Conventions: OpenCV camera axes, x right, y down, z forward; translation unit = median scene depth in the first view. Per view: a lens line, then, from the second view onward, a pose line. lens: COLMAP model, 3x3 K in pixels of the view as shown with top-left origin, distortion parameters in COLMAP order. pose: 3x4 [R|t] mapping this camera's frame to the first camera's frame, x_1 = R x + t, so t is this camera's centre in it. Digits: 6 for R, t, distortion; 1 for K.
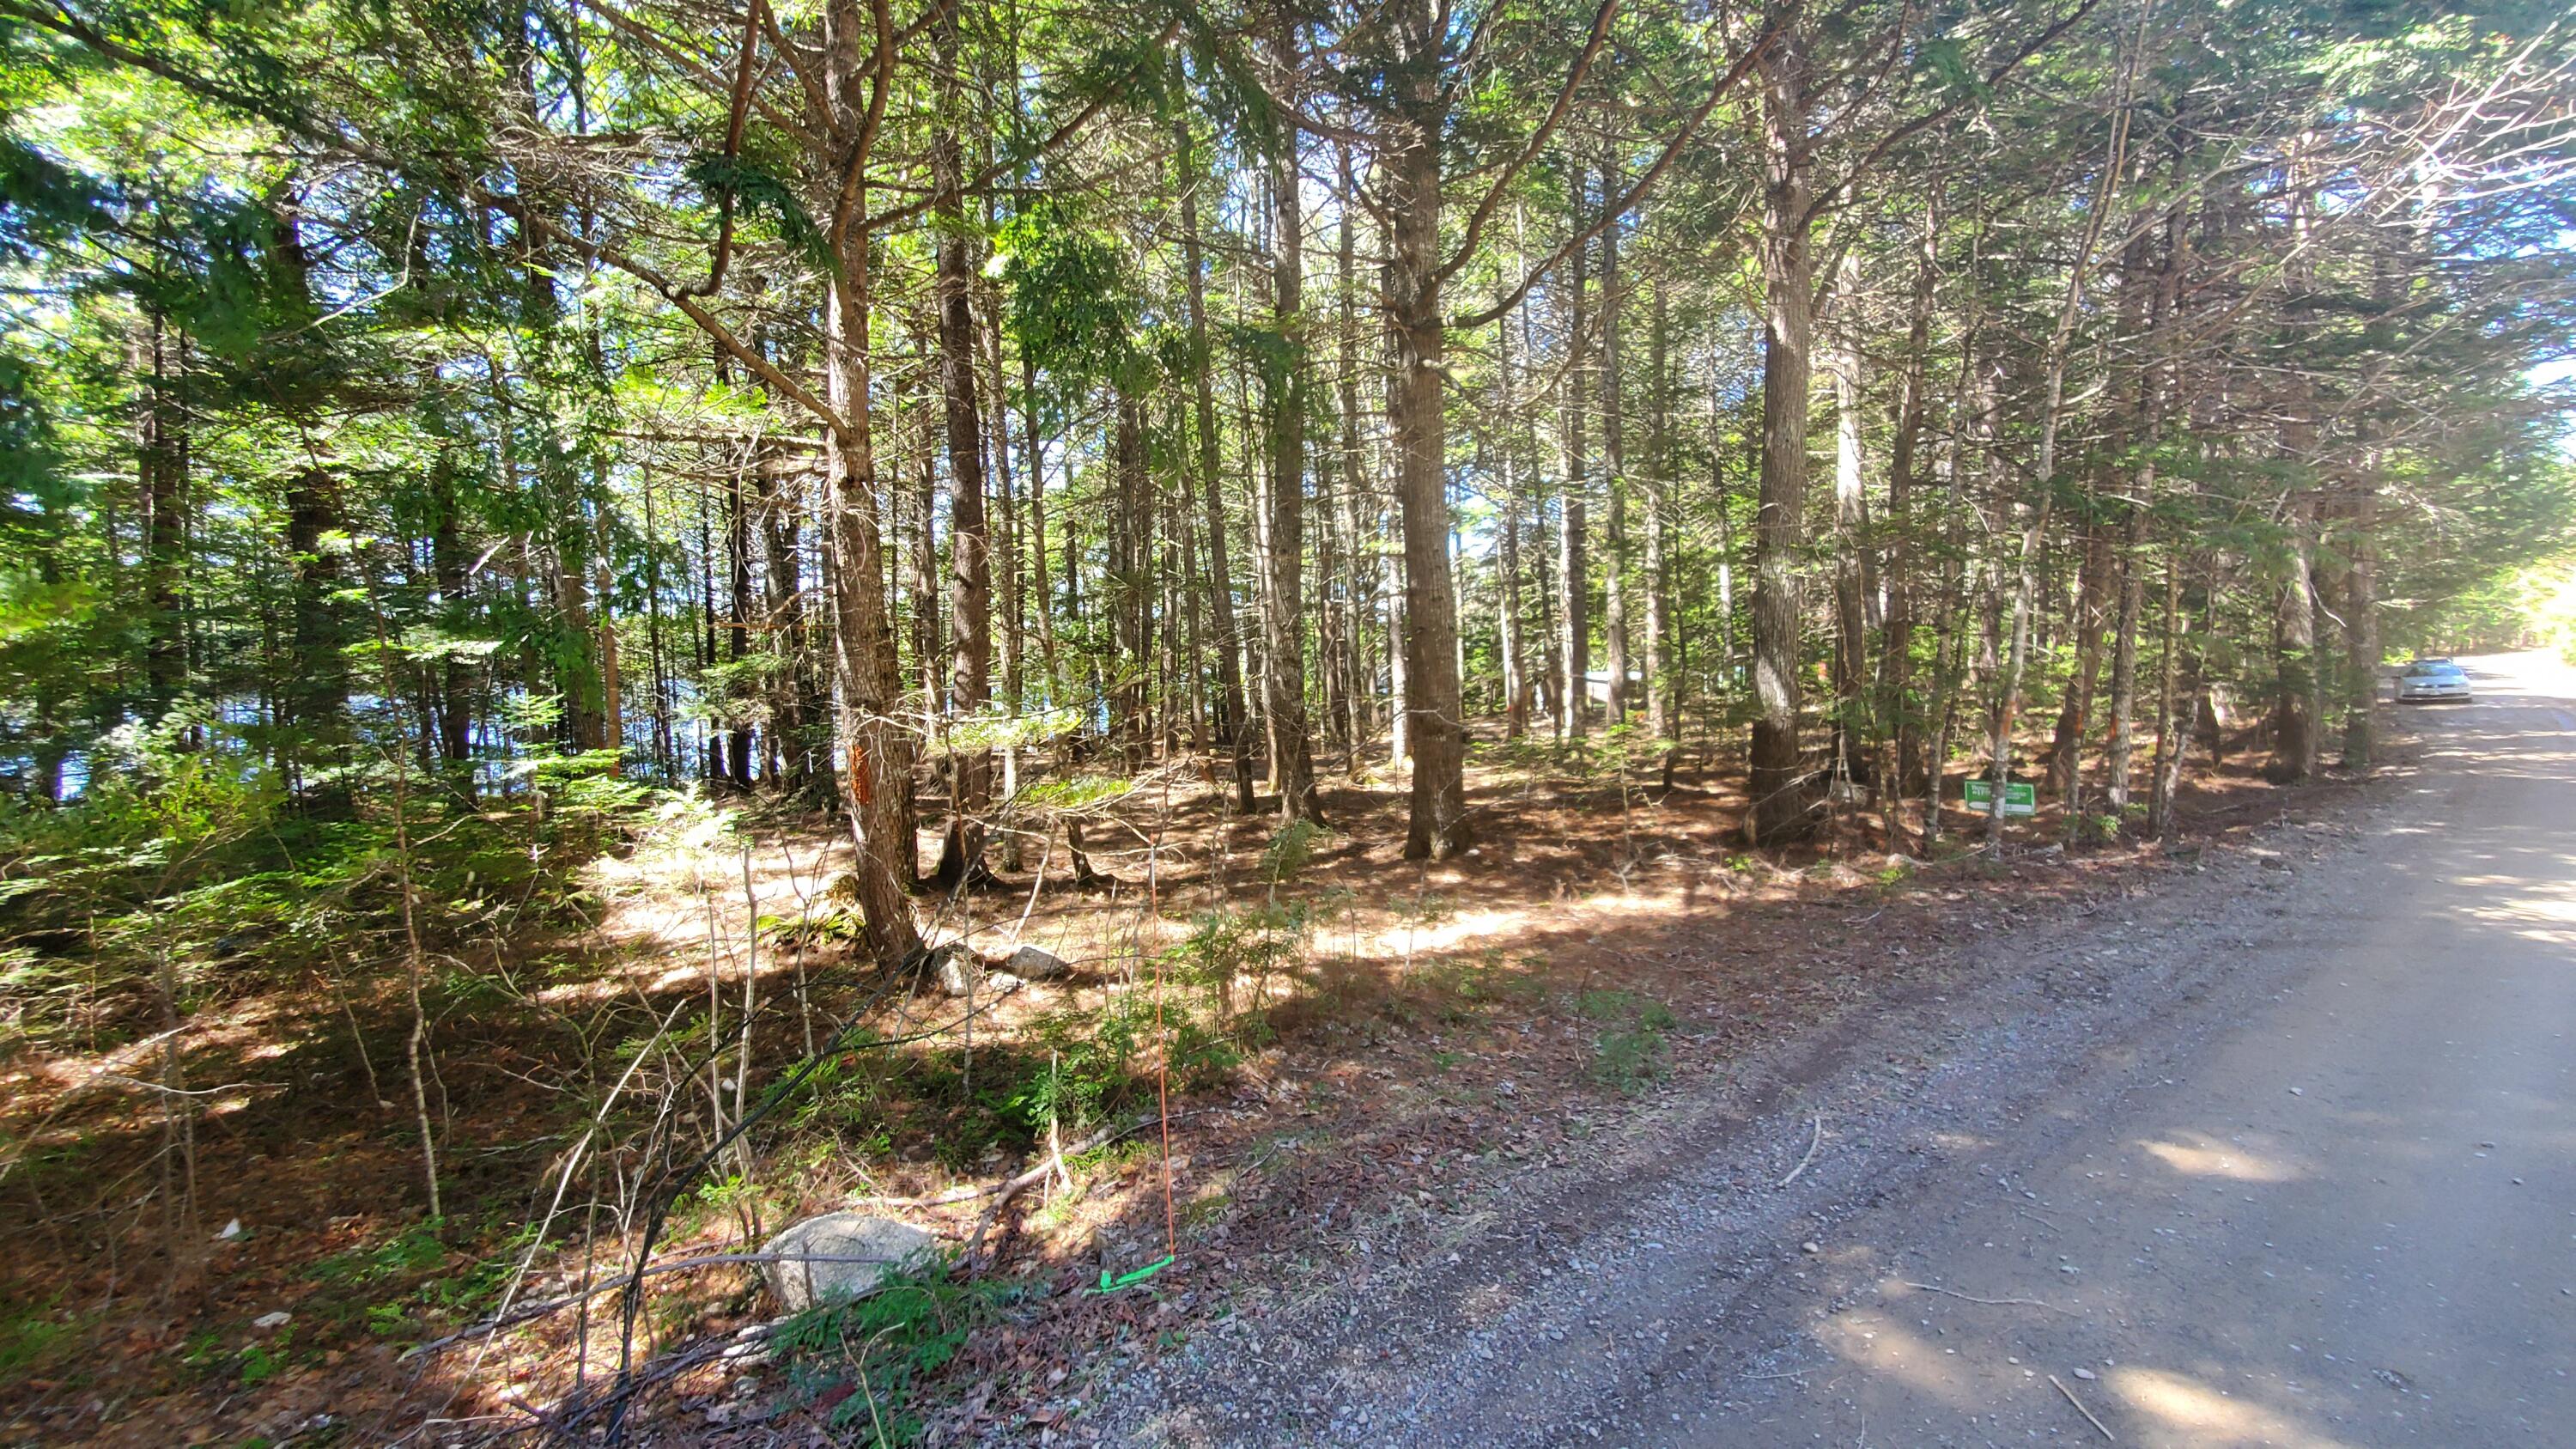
lens RADIAL K [[1031.7, 0, 1305.2], [0, 1031.7, 691.5], [0, 0, 1]] dist [-0.001192, -0.000050]
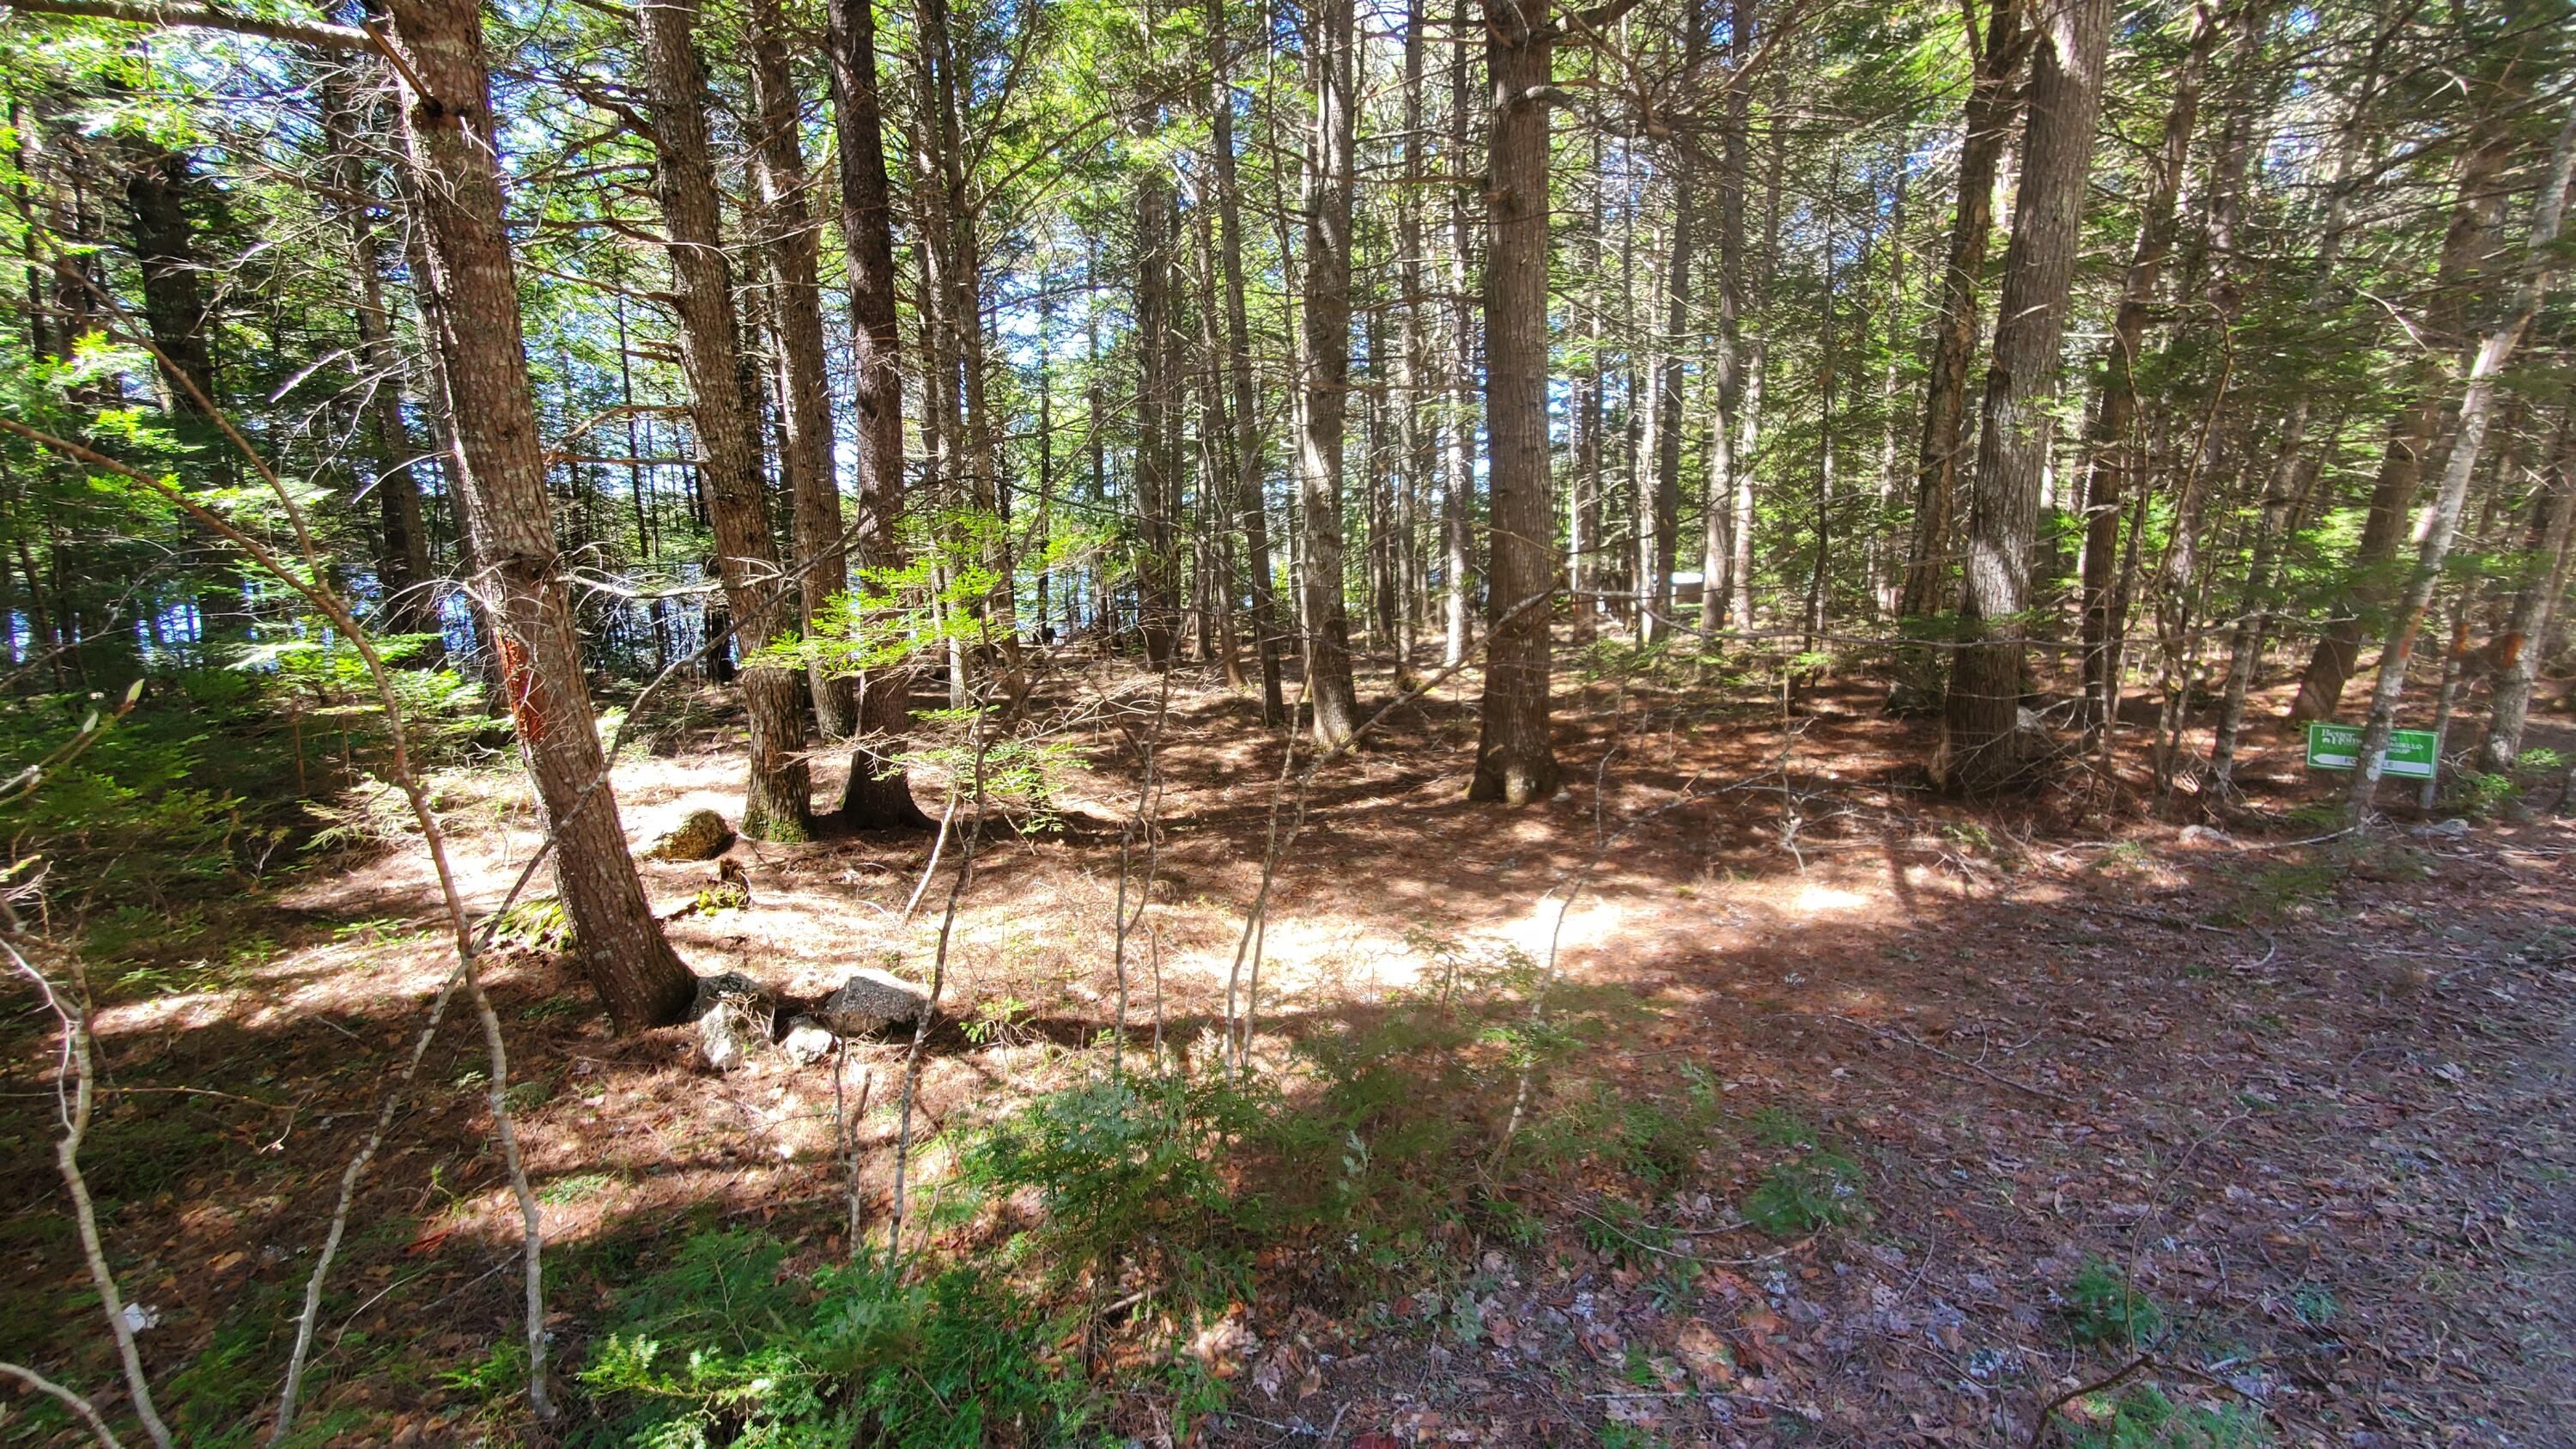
lens RADIAL K [[1031.4, 0, 1288.0], [0, 1031.4, 724.5], [0, 0, 1]] dist [-0.001944, -0.000046]
pose [[0.997874, 0.025482, -0.059992, 0.003493], [-0.017385, 0.991122, 0.131814, 0.005477], [0.062819, -0.130491, 0.989457, 0.149913]]
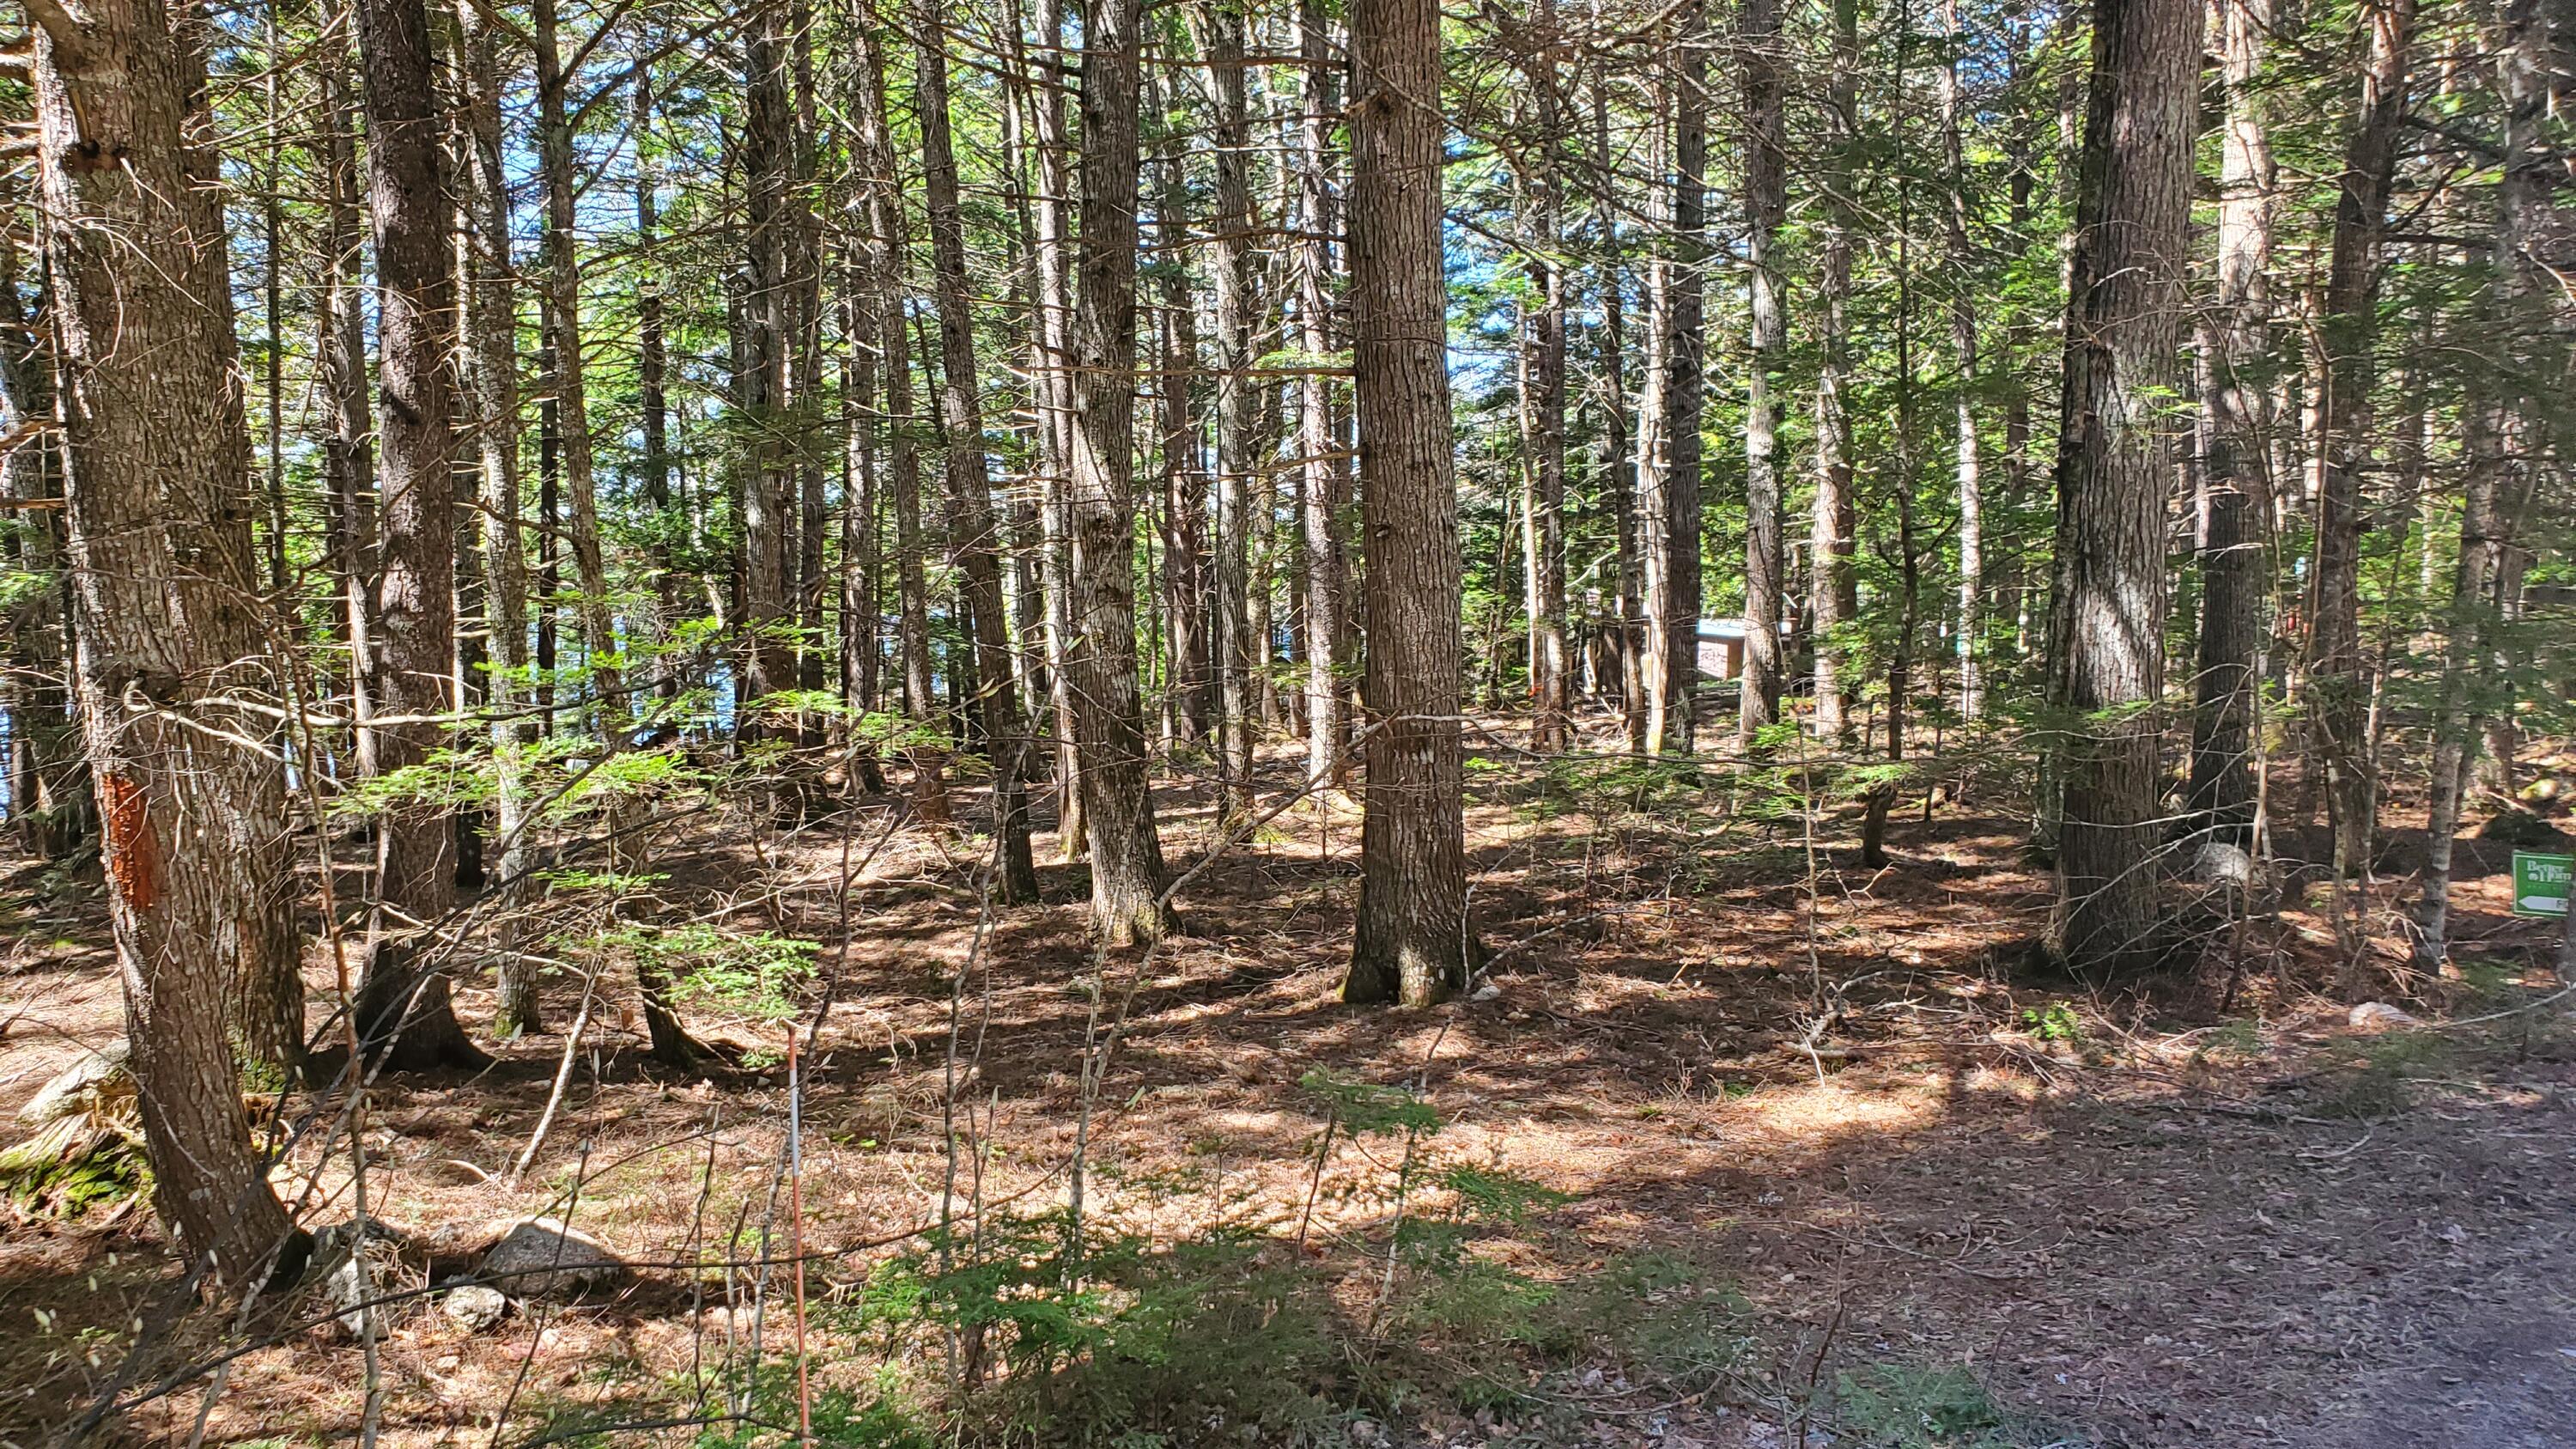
lens RADIAL K [[1979.9, 0, 1278.0], [0, 1979.9, 836.7], [0, 0, 1]] dist [0.012163, 0.002652]
pose [[0.997197, 0.001690, 0.074800, -0.003810], [-0.008536, 0.995787, 0.091294, -0.000455], [-0.074330, -0.091677, 0.993011, 0.052850]]
